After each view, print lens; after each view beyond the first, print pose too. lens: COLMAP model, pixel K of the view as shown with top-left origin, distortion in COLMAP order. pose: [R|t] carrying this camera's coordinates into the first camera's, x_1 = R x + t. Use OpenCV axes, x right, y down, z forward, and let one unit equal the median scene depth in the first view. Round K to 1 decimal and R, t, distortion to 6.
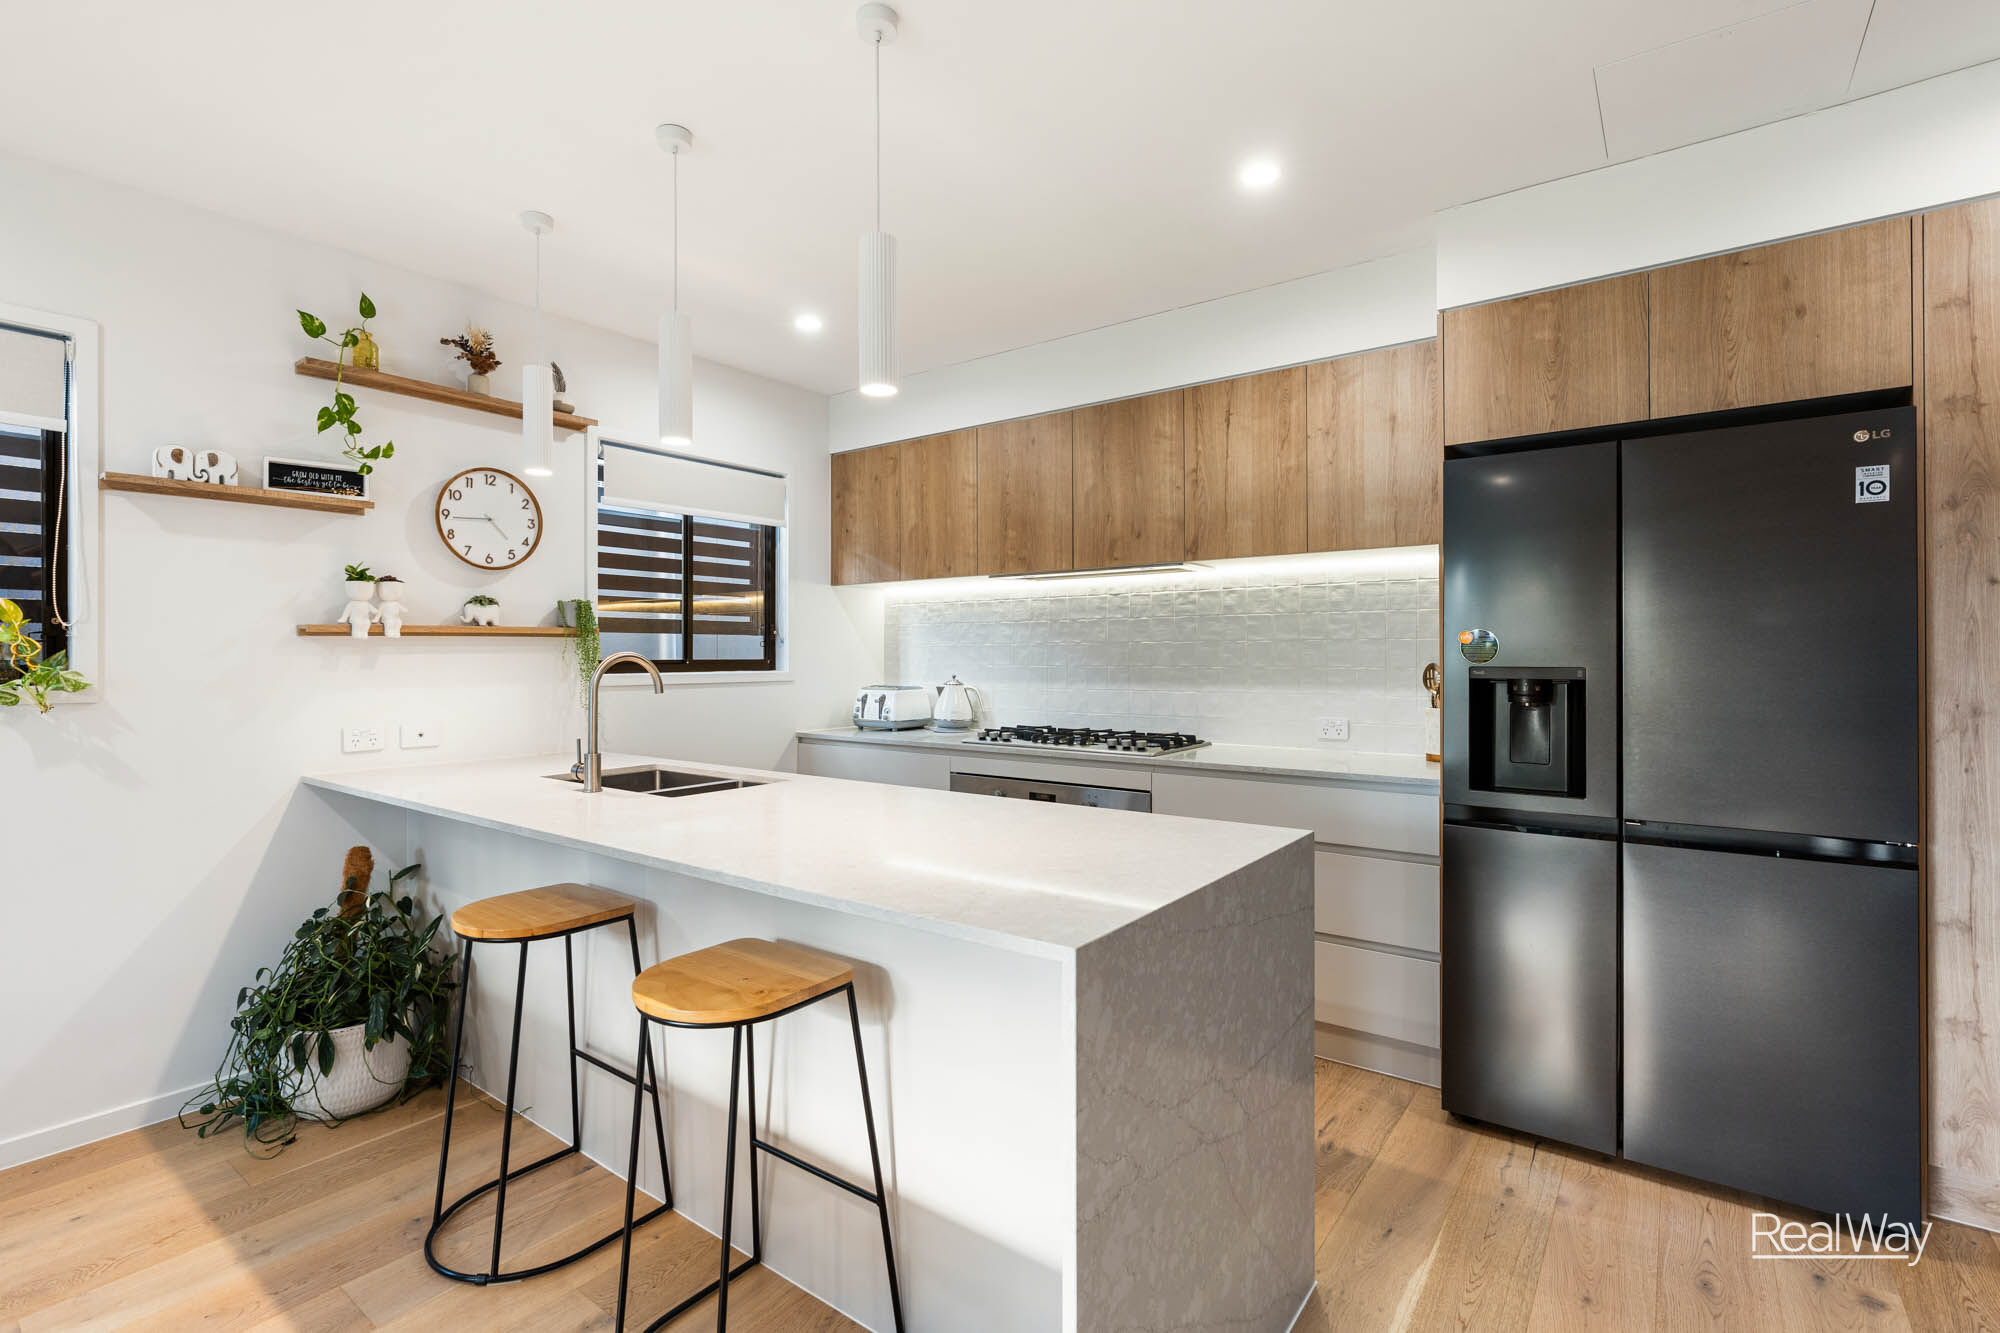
lens RADIAL K [[900.4, 0, 969.5], [0, 900.4, 657.2], [0, 0, 1]] dist [-0.003803, -0.000292]
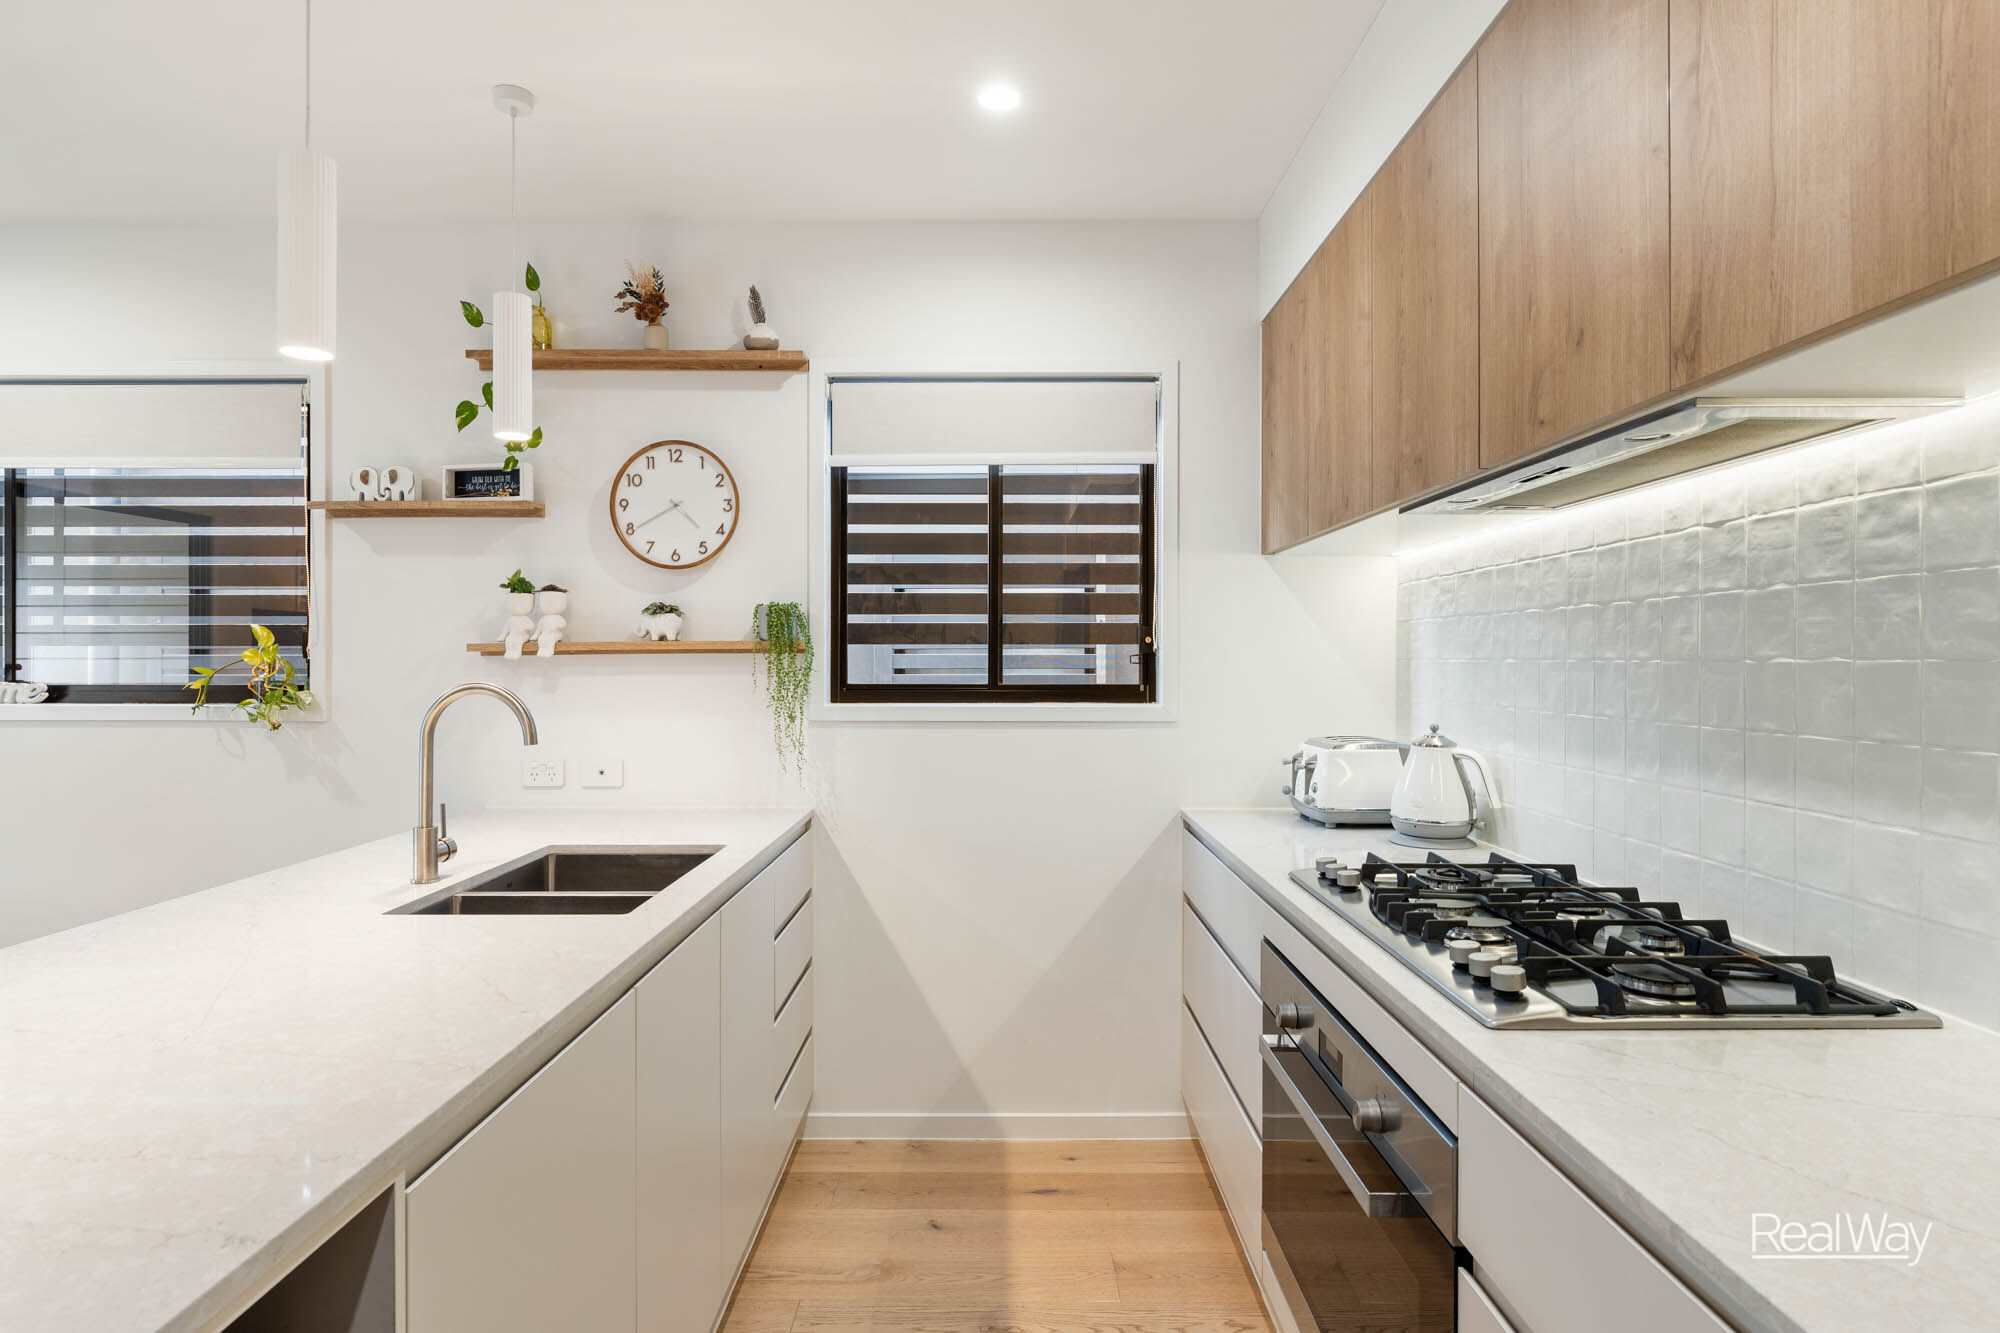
lens RADIAL K [[1101.0, 0, 1000.0], [0, 1101.0, 666.5], [0, 0, 1]] dist [-0.001062, -0.000254]
pose [[0.616057, 0.006881, -0.787672, 0.442073], [-0.003182, 0.999975, 0.006247, -0.020496], [0.787695, -0.001342, 0.616063, 0.685767]]
